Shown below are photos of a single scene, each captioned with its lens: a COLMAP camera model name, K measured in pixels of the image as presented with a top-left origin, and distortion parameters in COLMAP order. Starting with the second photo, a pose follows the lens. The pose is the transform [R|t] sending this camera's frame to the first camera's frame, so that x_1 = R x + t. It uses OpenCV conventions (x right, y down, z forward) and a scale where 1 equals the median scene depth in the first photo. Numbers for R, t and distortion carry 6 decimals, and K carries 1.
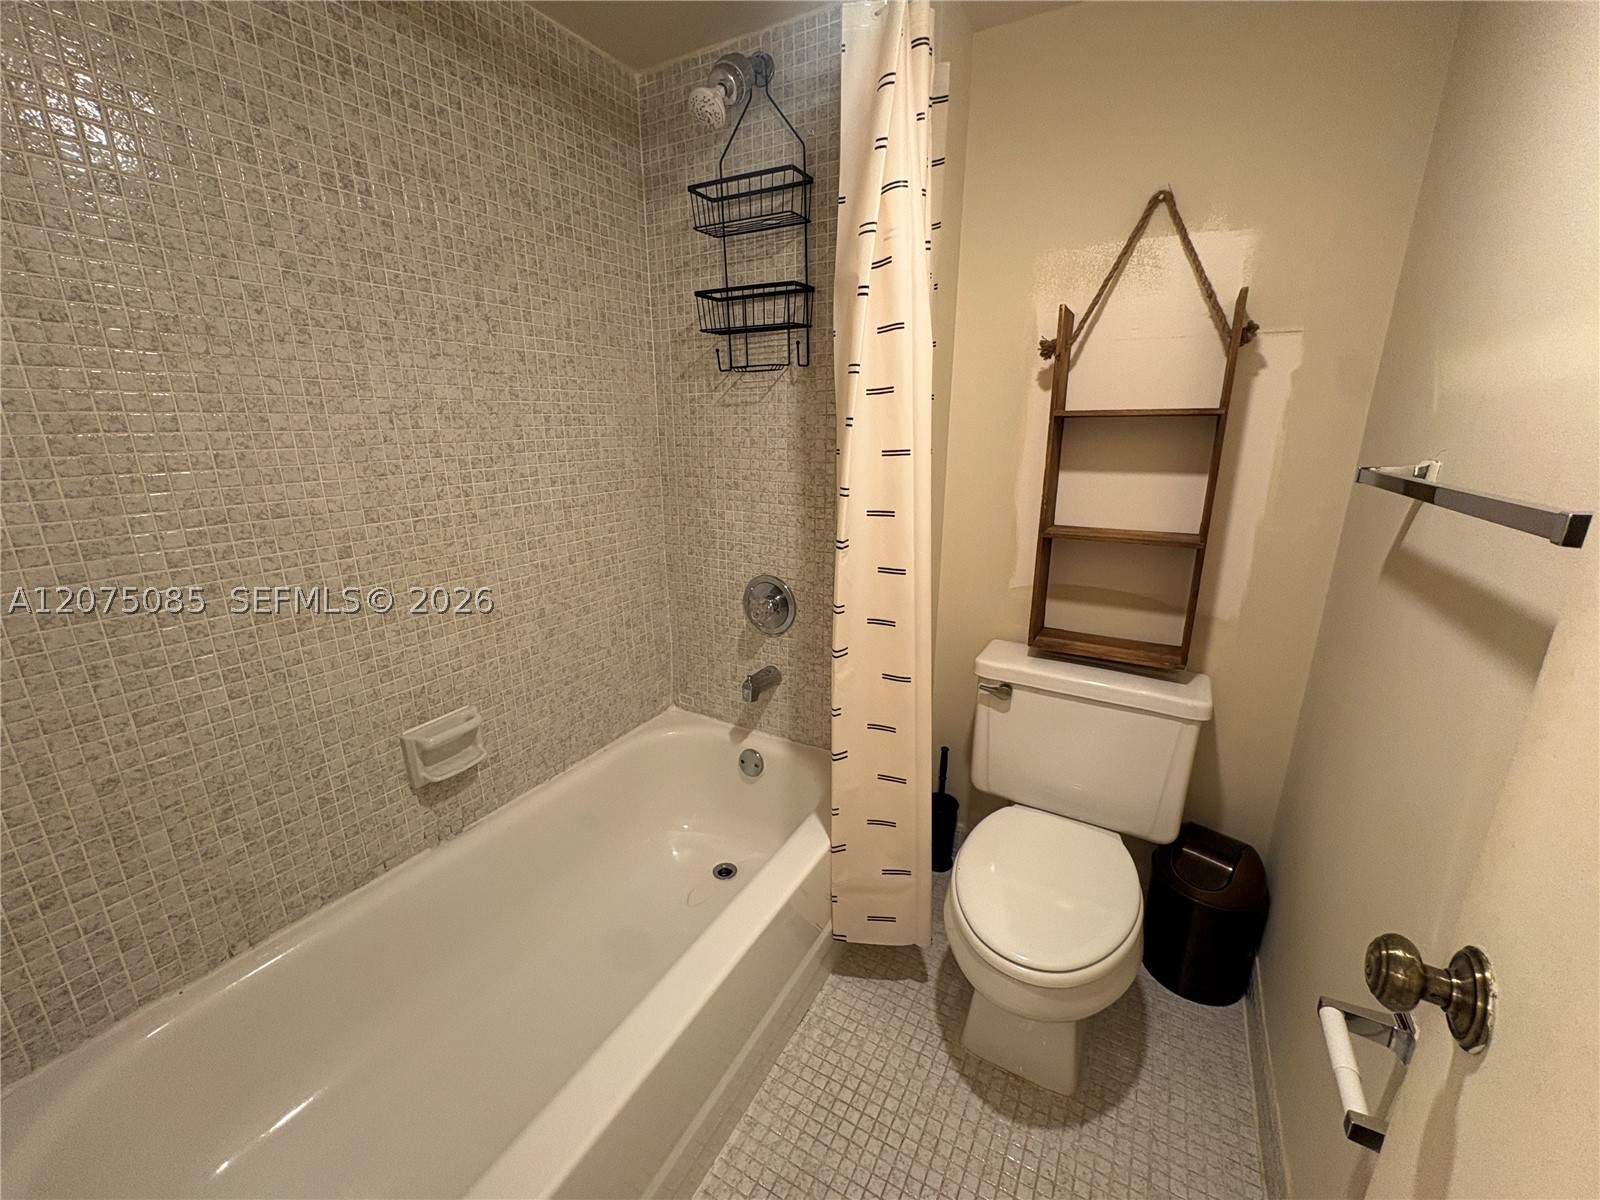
lens RADIAL K [[637.2, 0, 798.1], [0, 637.2, 598.2], [0, 0, 1]] dist [0.002561, -0.000392]
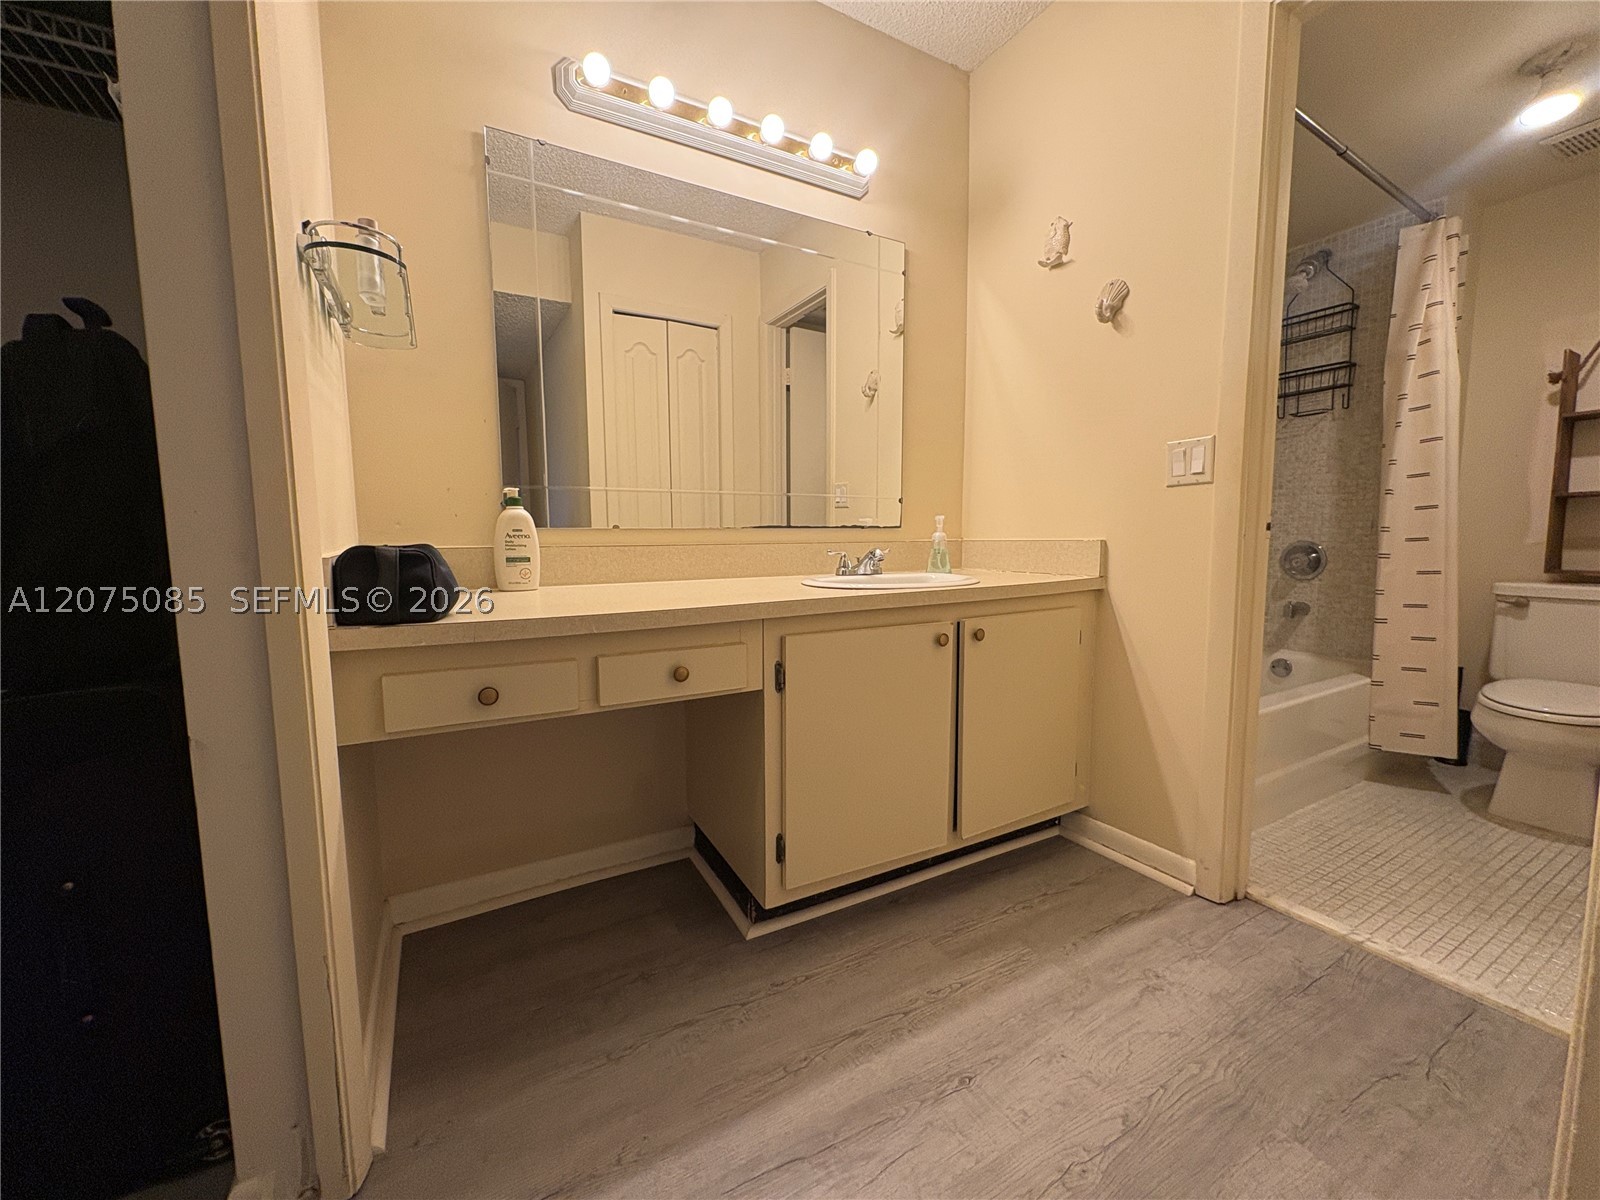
lens RADIAL K [[637.2, 0, 805.0], [0, 637.2, 598.4], [0, 0, 1]] dist [0.002561, -0.000392]
pose [[0.863693, 0.040626, -0.502379, -0.370082], [-0.126820, 0.982194, -0.138604, 0.564222], [0.487803, 0.183423, 0.853466, -1.083196]]
